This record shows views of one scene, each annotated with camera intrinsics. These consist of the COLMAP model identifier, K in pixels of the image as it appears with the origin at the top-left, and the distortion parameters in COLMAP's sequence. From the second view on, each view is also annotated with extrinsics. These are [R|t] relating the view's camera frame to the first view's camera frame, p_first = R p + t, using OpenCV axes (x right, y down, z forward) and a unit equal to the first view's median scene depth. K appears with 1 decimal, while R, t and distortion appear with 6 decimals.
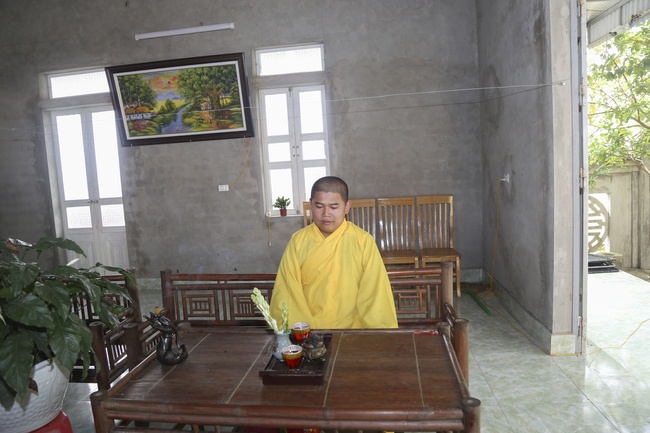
lens RADIAL K [[439.9, 0, 326.0], [0, 439.9, 215.4], [0, 0, 1]] dist [-0.107332, 0.050550]
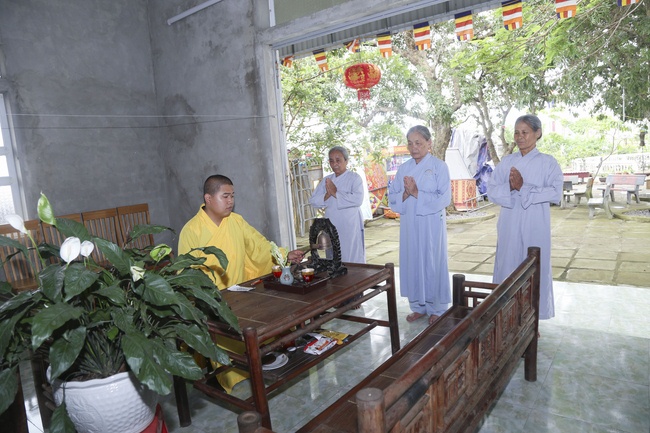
lens RADIAL K [[439.9, 0, 324.1], [0, 439.9, 220.2], [0, 0, 1]] dist [-0.107332, 0.050550]
pose [[0.514468, -0.106071, 0.850924, -0.441072], [0.143223, 0.989010, 0.036691, 0.020831], [-0.845464, 0.102995, 0.524006, 0.018682]]
